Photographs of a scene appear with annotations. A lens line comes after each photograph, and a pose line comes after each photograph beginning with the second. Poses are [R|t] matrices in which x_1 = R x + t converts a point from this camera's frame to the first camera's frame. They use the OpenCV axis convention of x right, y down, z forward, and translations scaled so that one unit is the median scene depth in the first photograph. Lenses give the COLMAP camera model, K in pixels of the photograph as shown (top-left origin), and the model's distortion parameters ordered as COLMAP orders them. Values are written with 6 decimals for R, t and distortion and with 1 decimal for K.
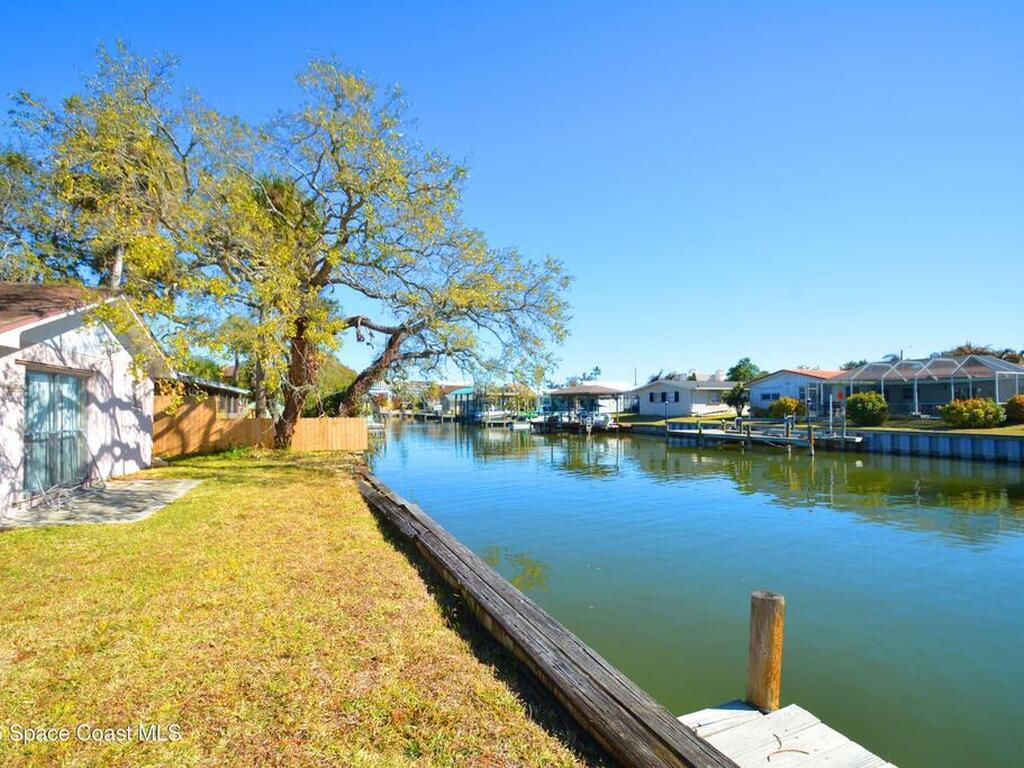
lens RADIAL K [[503.6, 0, 495.0], [0, 503.6, 396.3], [0, 0, 1]] dist [0.000571, -0.011495]
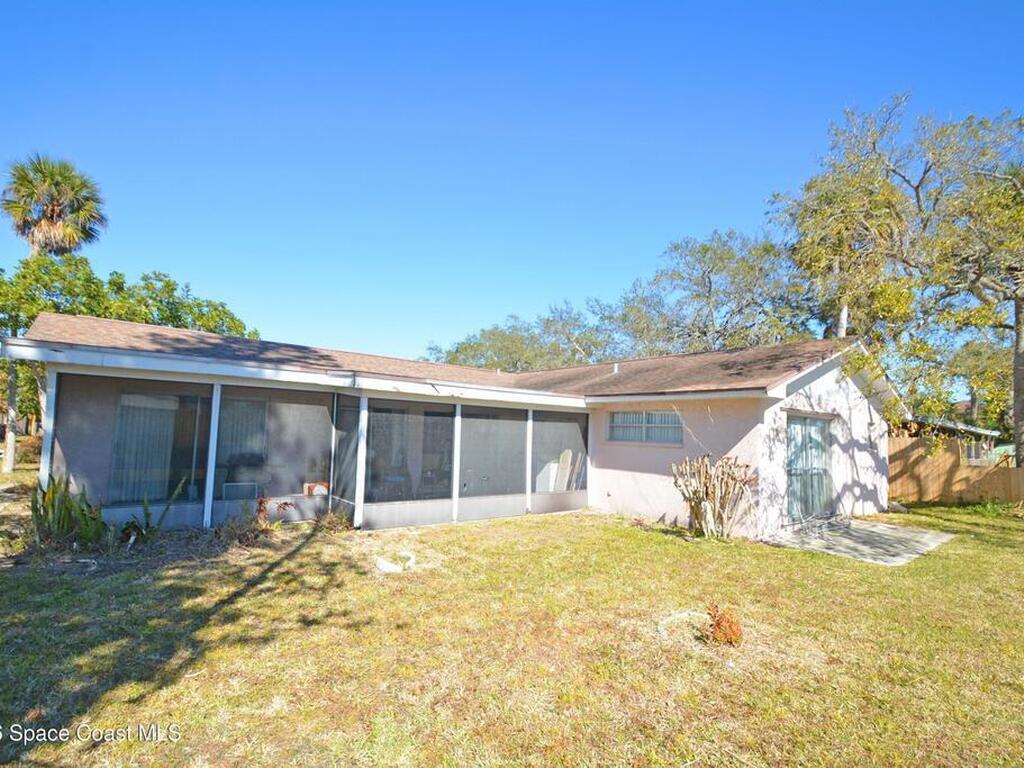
lens RADIAL K [[503.6, 0, 495.0], [0, 503.6, 396.3], [0, 0, 1]] dist [0.000571, -0.011495]
pose [[0.336330, -0.058914, -0.939899, -0.017366], [-0.014714, 0.997591, -0.067796, -0.004248], [0.941629, 0.036632, 0.334653, -0.054674]]
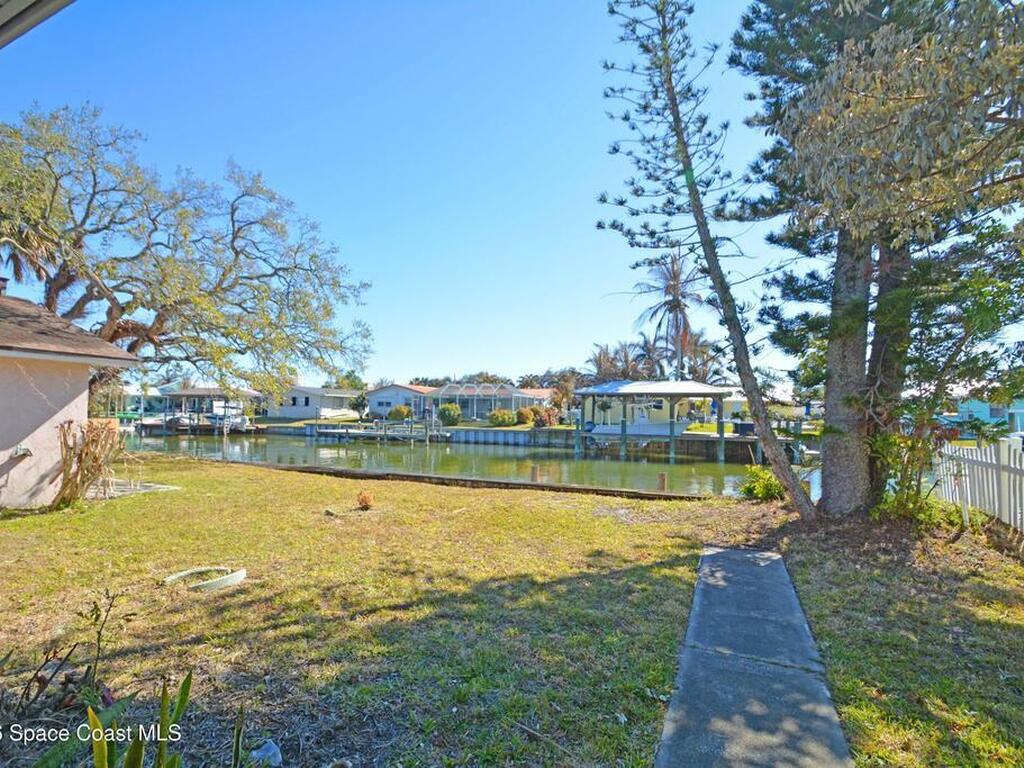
lens RADIAL K [[503.6, 0, 495.0], [0, 503.6, 396.3], [0, 0, 1]] dist [0.000571, -0.011495]
pose [[0.695202, 0.037781, 0.717821, -0.789615], [-0.034297, 0.999224, -0.019375, -0.016118], [-0.717995, -0.011150, 0.695959, -0.473838]]
